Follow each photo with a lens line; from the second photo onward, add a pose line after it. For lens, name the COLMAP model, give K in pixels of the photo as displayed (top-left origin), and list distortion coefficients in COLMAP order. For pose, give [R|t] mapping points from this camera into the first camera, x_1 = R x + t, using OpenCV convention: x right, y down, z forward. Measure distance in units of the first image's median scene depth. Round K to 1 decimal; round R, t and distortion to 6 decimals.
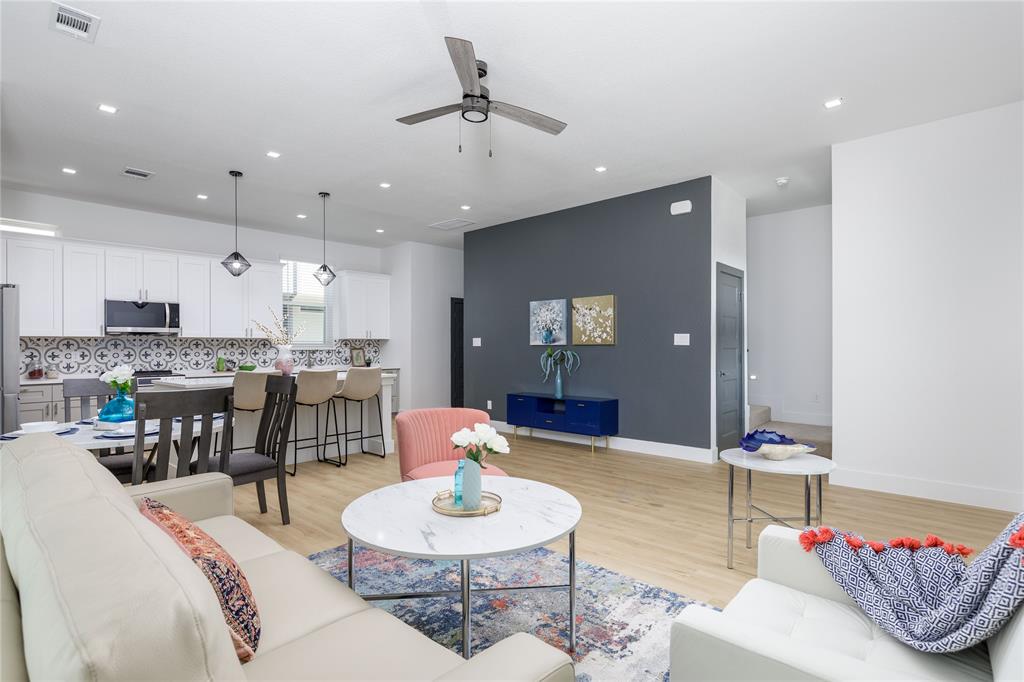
lens RADIAL K [[507.6, 0, 505.8], [0, 507.6, 339.3], [0, 0, 1]] dist [-0.002724, -0.000324]
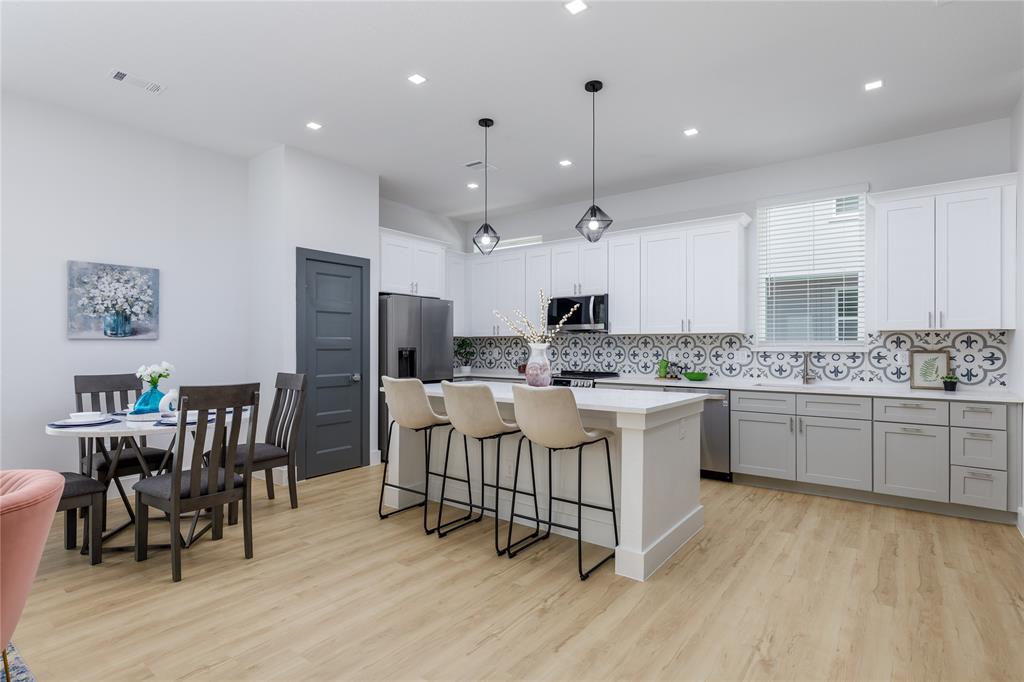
lens RADIAL K [[507.6, 0, 508.1], [0, 507.6, 345.5], [0, 0, 1]] dist [-0.002724, -0.000324]
pose [[0.095318, 0.006204, -0.995428, 0.189440], [0.013744, 0.999877, 0.007547, 0.005451], [0.995352, -0.014400, 0.095221, 0.733370]]
